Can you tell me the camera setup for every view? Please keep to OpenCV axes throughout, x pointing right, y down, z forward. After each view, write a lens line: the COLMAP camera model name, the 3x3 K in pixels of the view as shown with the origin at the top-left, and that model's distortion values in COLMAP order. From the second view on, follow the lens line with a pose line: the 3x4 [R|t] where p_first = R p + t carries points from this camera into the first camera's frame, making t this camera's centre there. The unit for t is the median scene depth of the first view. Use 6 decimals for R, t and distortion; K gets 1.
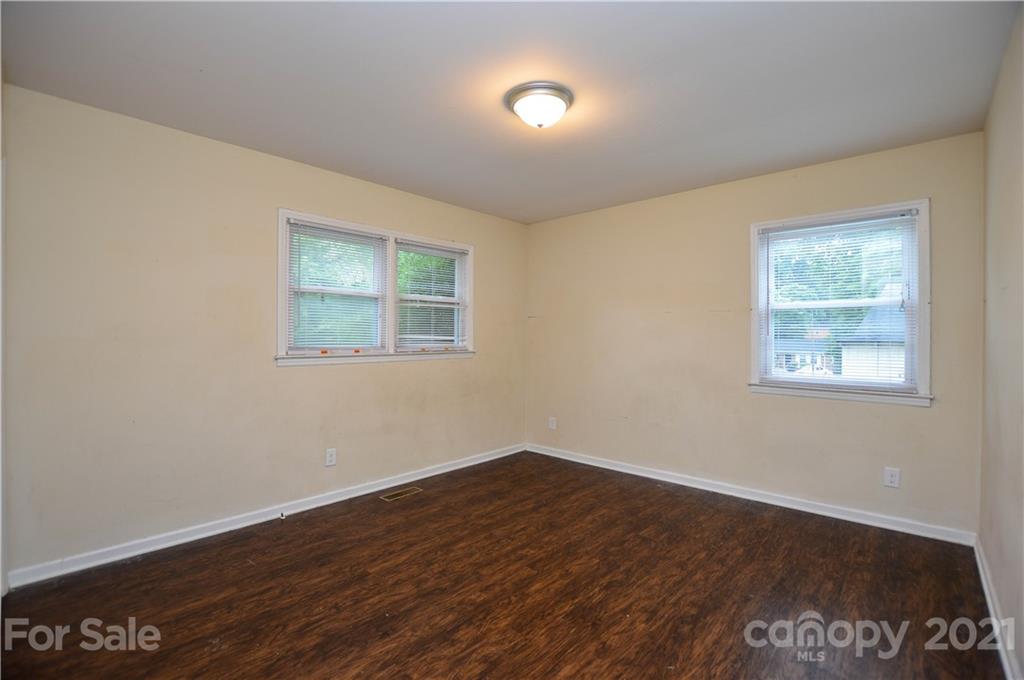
lens RADIAL K [[456.6, 0, 511.4], [0, 456.6, 344.0], [0, 0, 1]] dist [-0.026222, -0.000260]
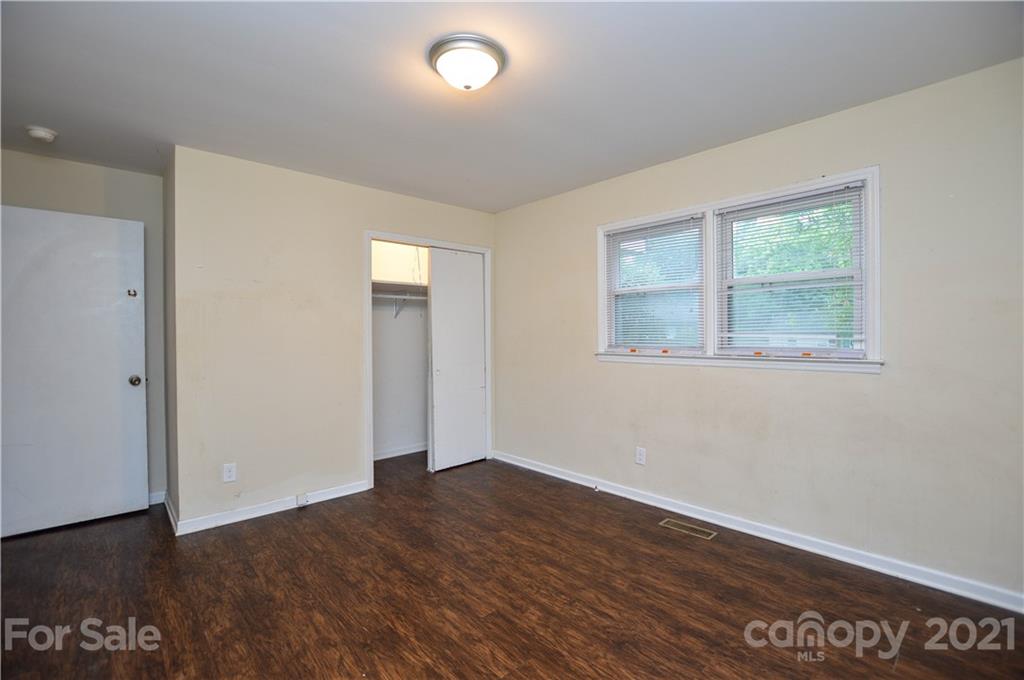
lens RADIAL K [[456.6, 0, 509.2], [0, 456.6, 341.8], [0, 0, 1]] dist [-0.026222, -0.000260]
pose [[-0.090132, 0.011243, -0.995866, 0.858218], [-0.011106, 0.999863, 0.012293, -0.015854], [0.995868, 0.012168, -0.089994, 1.094845]]
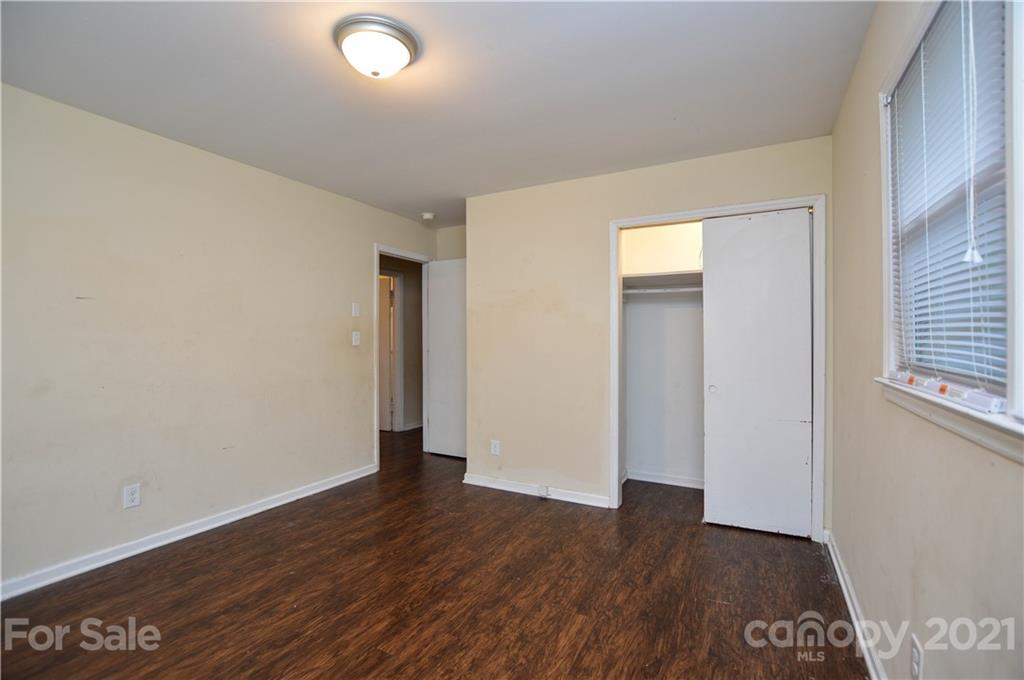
lens RADIAL K [[456.6, 0, 509.7], [0, 456.6, 334.5], [0, 0, 1]] dist [-0.026222, -0.000260]
pose [[-0.971042, -0.004889, -0.238861, 0.023173], [-0.007036, 0.999942, 0.008137, -0.030745], [0.238807, 0.009583, -0.971020, 1.744032]]
